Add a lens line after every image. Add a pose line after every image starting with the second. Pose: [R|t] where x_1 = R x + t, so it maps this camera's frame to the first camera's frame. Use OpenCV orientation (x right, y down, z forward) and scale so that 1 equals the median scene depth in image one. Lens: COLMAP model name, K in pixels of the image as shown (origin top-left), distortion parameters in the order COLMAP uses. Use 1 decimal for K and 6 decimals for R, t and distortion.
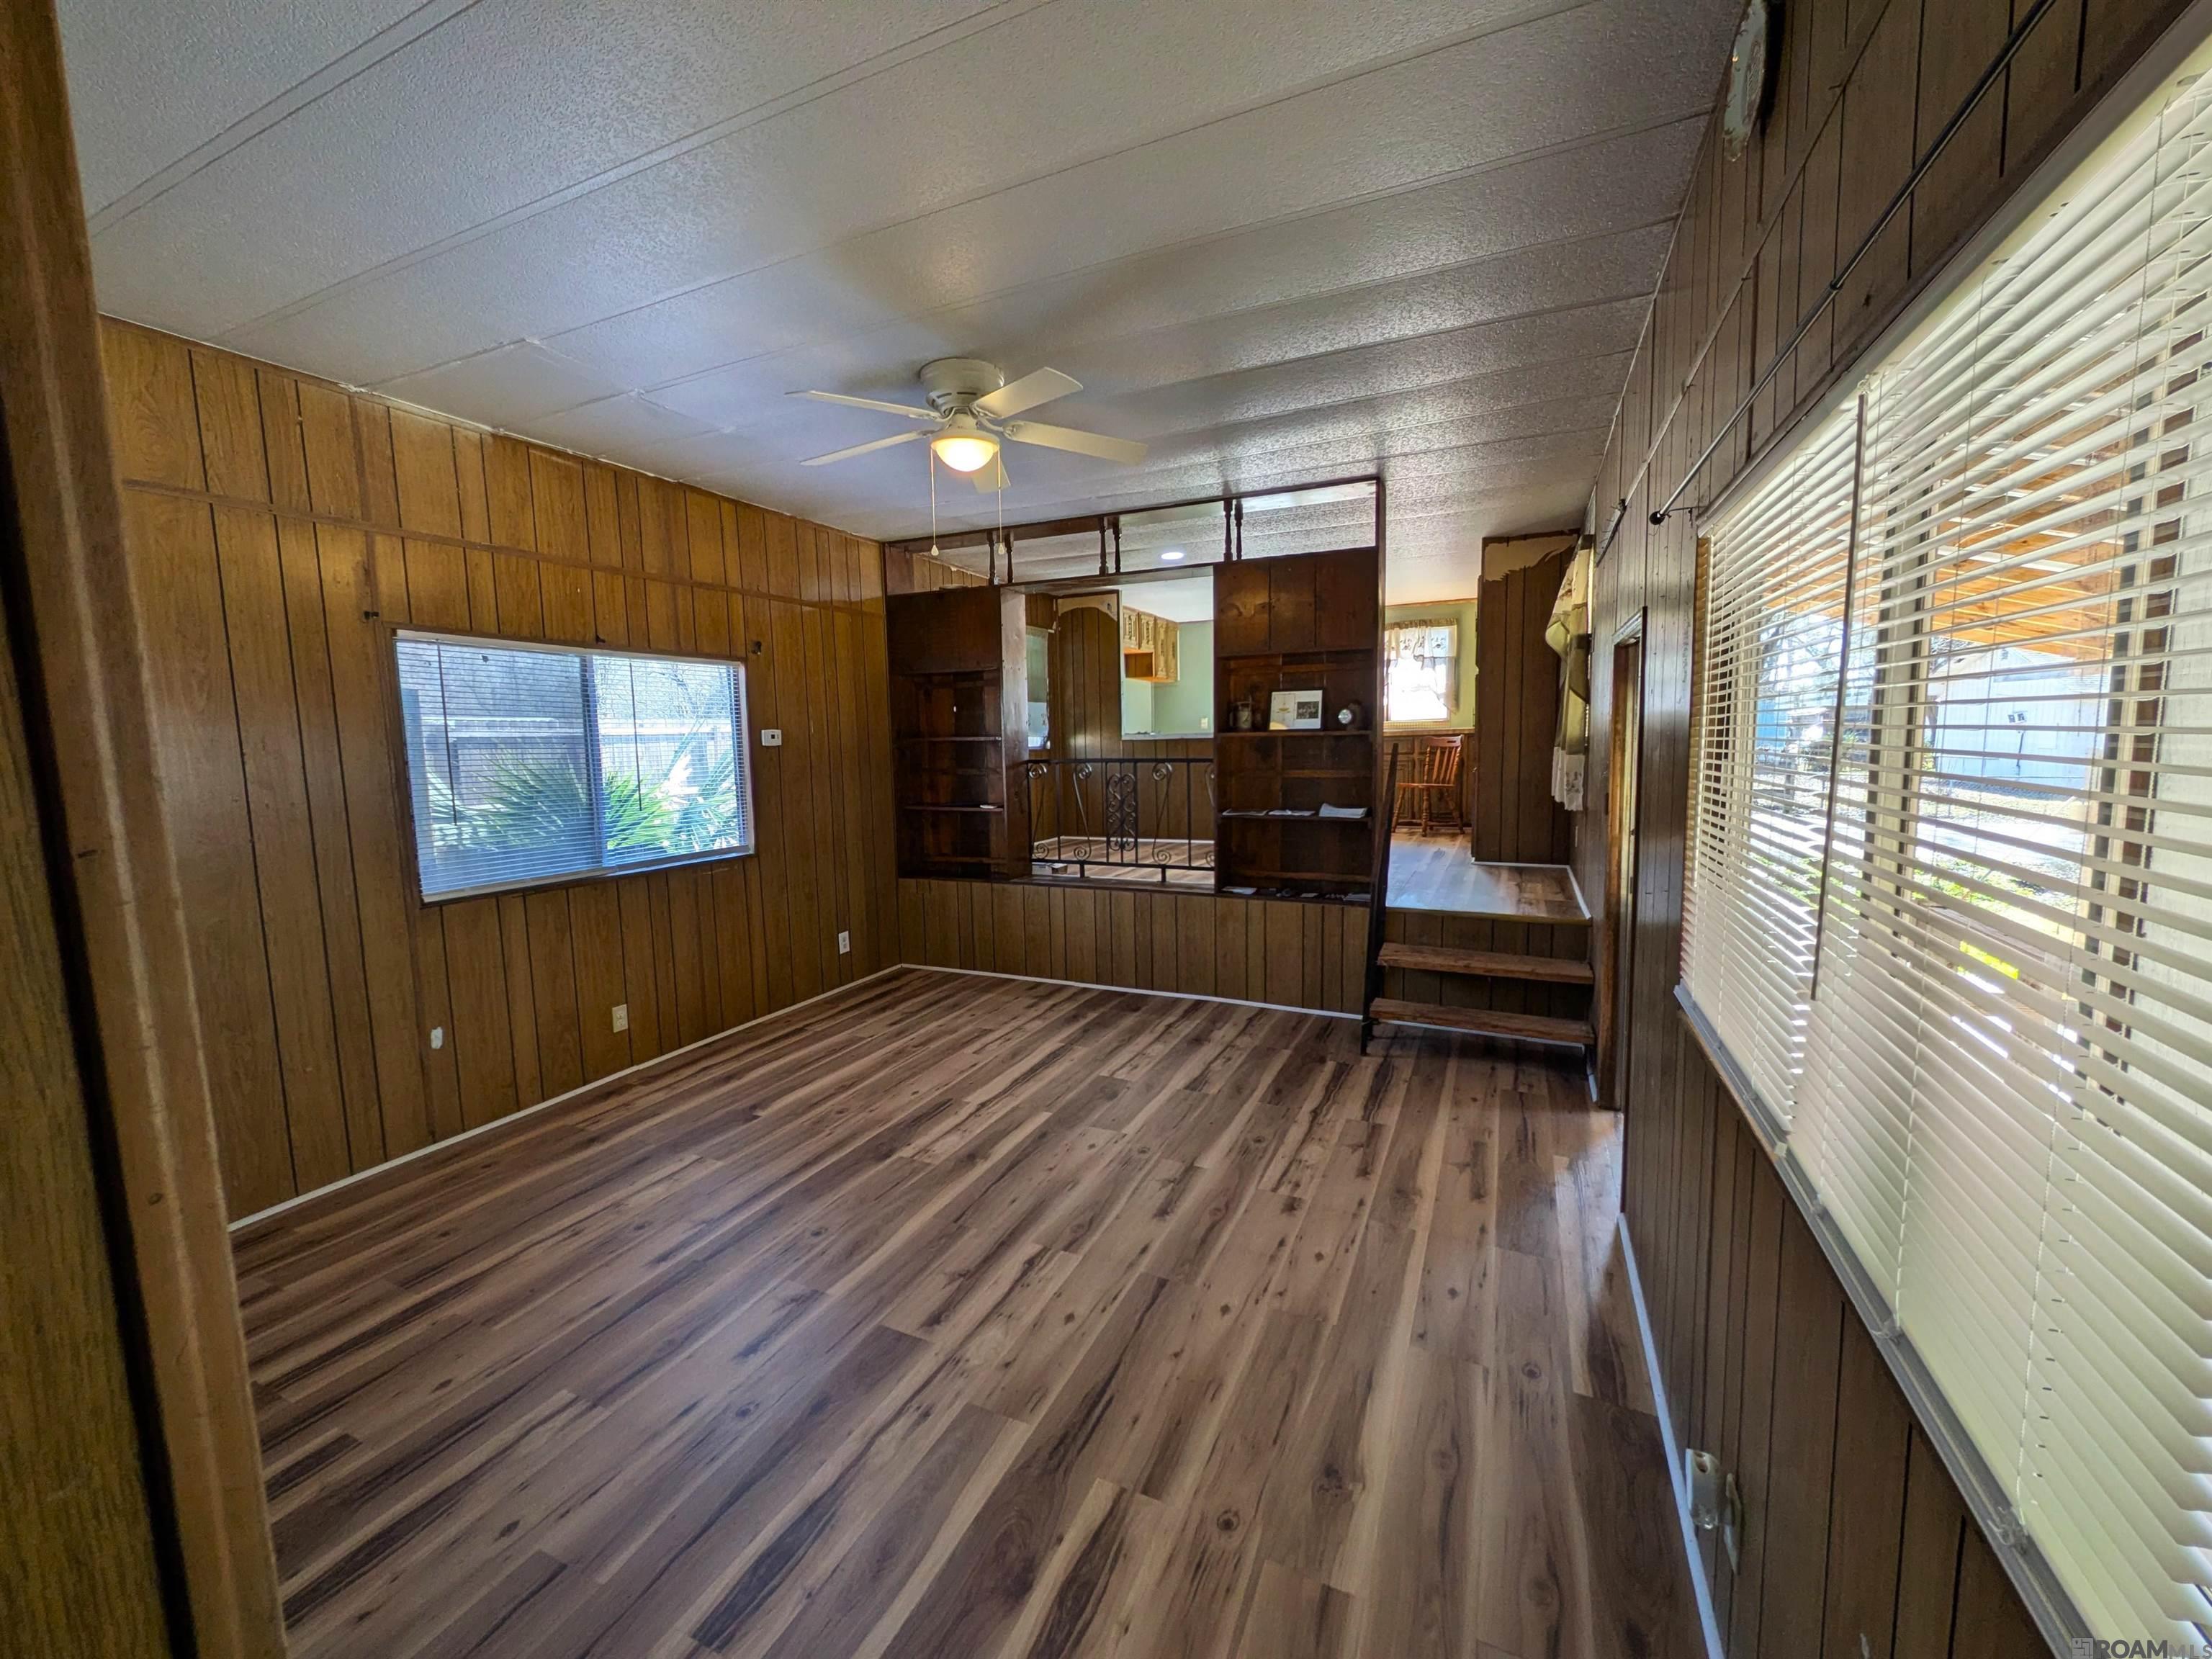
lens RADIAL K [[869.6, 0, 1106.0], [0, 869.6, 829.5], [0, 0, 1]] dist [-0.001129, -0.000109]
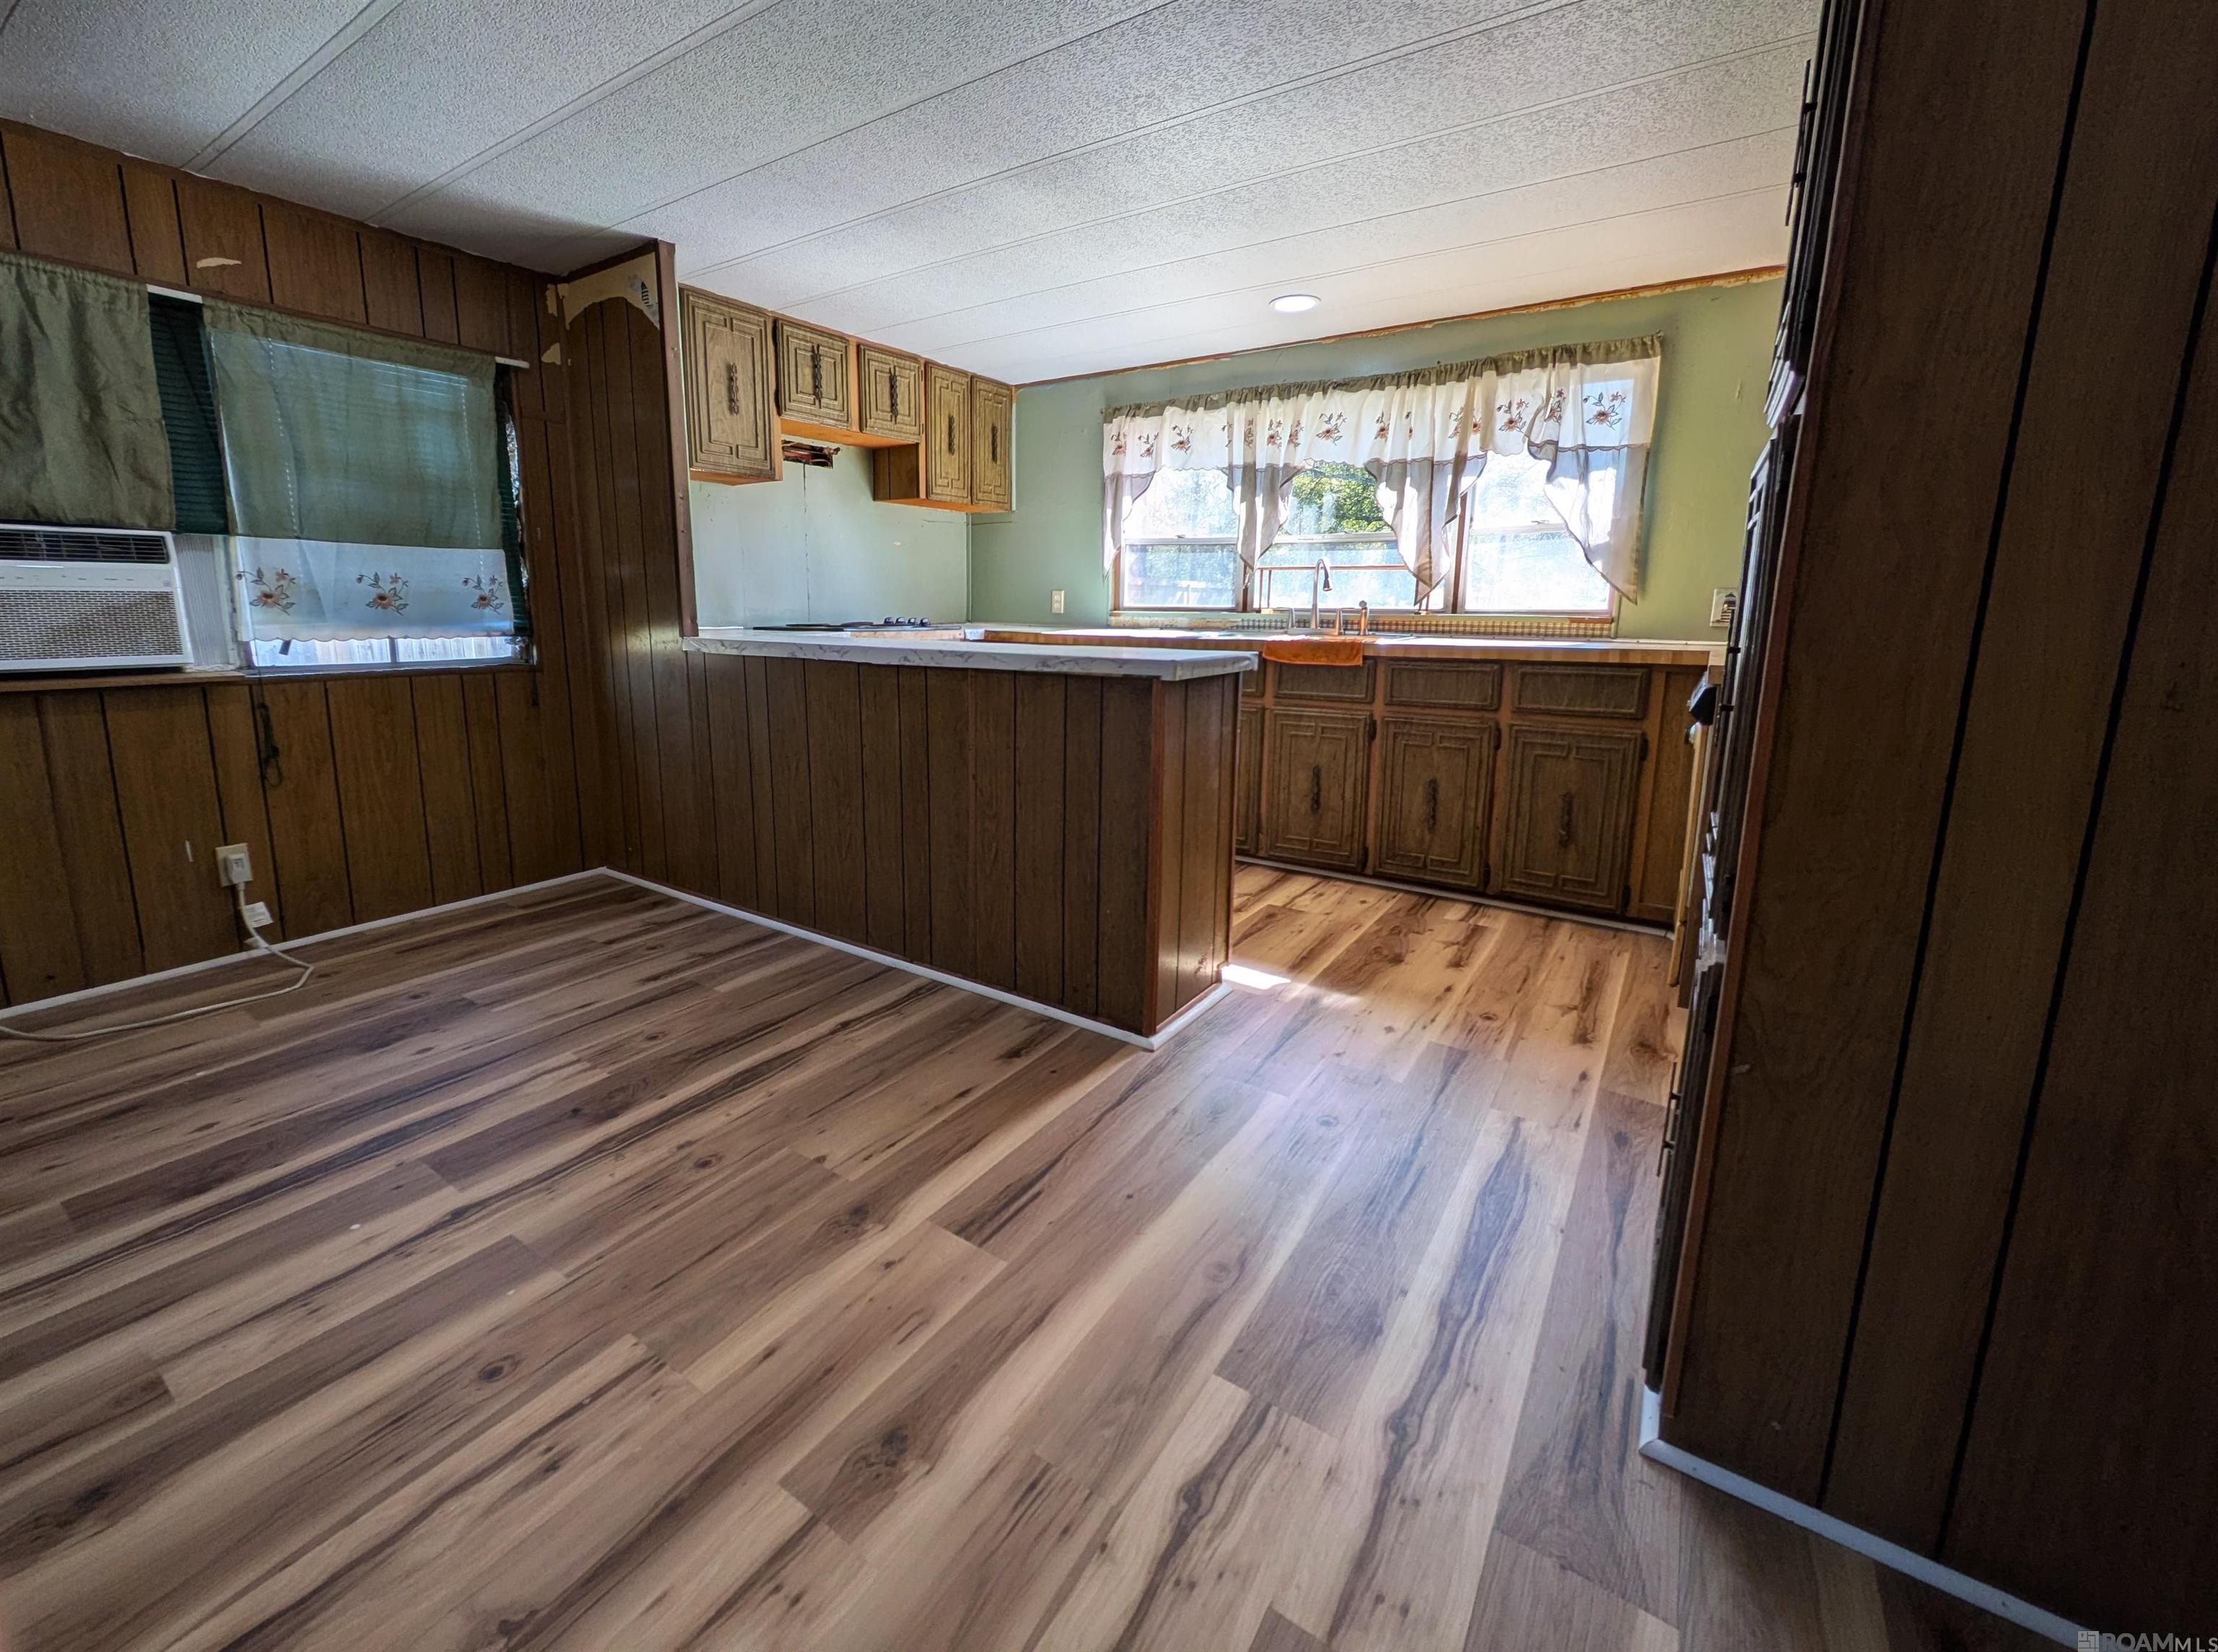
lens RADIAL K [[941.5, 0, 1051.9], [0, 941.5, 767.6], [0, 0, 1]] dist [0.000472, 0.000108]
pose [[0.985388, 0.055152, -0.161146, 0.222974], [-0.042909, 0.995991, 0.078495, -0.082767], [0.164829, -0.070433, 0.983804, 0.552699]]
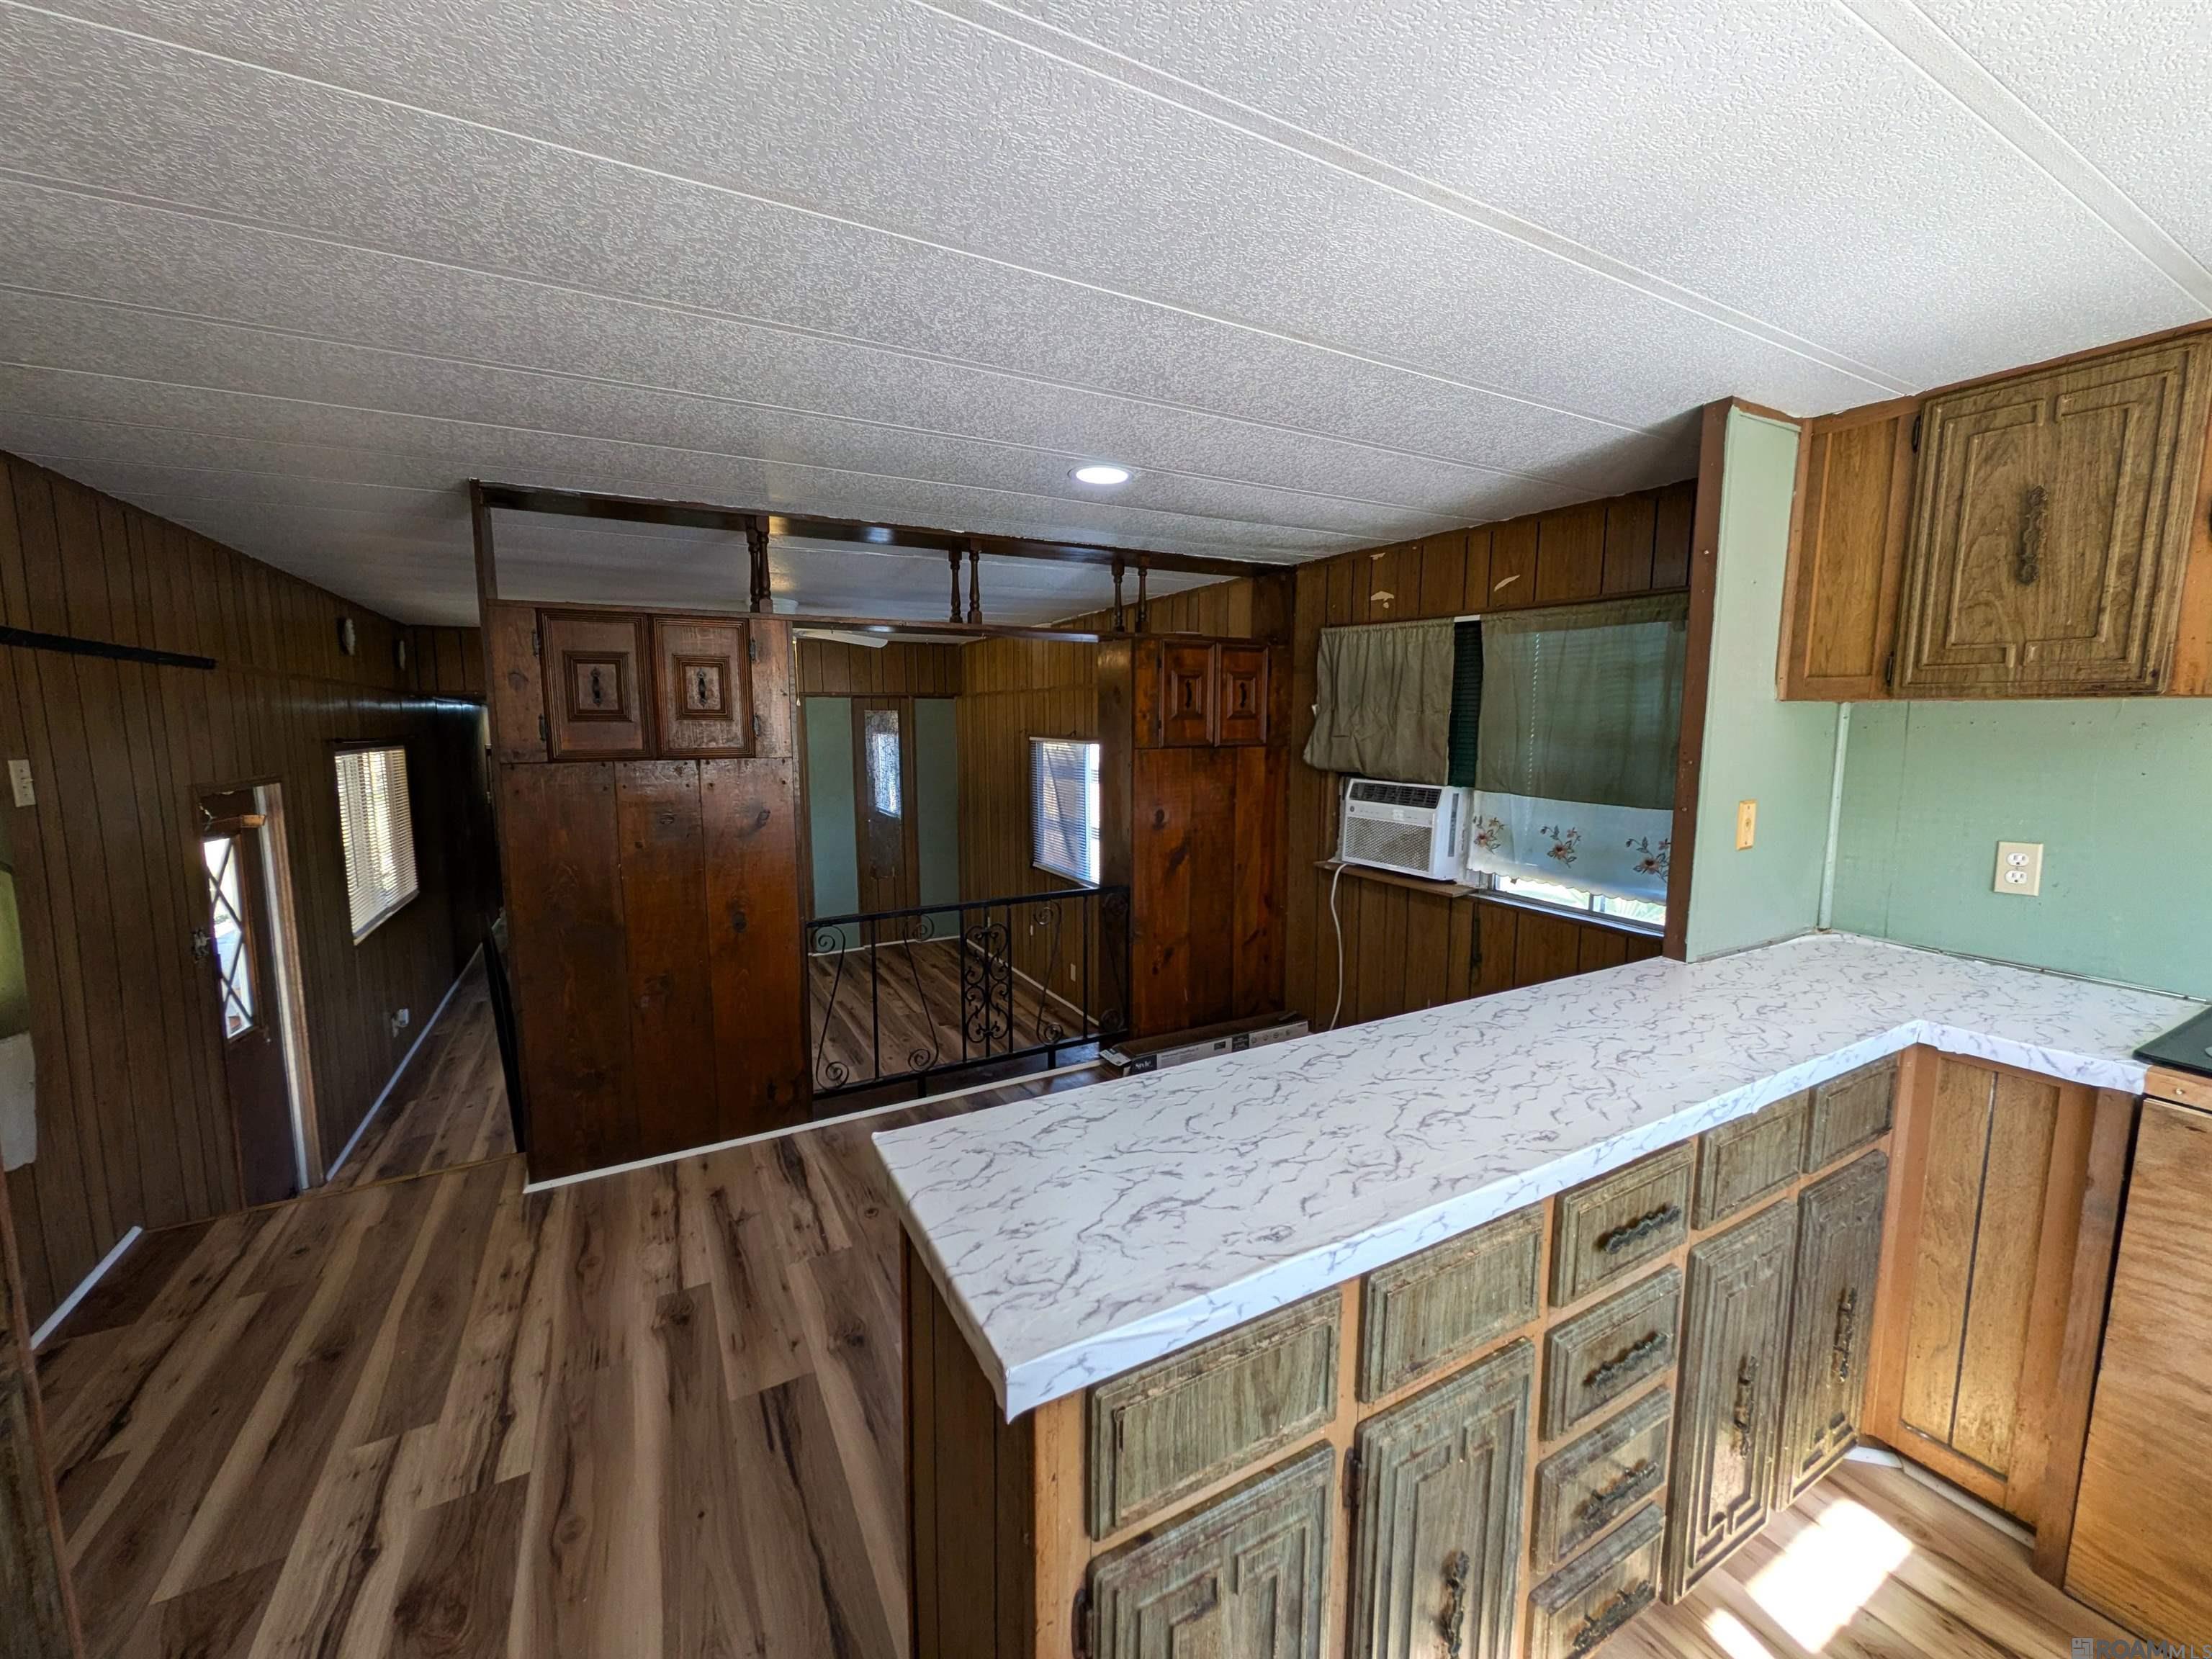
lens RADIAL K [[869.6, 0, 1106.0], [0, 869.6, 829.5], [0, 0, 1]] dist [-0.001129, -0.000109]
pose [[-0.593270, 0.124217, -0.795362, 0.292116], [-0.073388, 0.975563, 0.207101, -0.169401], [0.801651, 0.181236, -0.569657, 0.897549]]
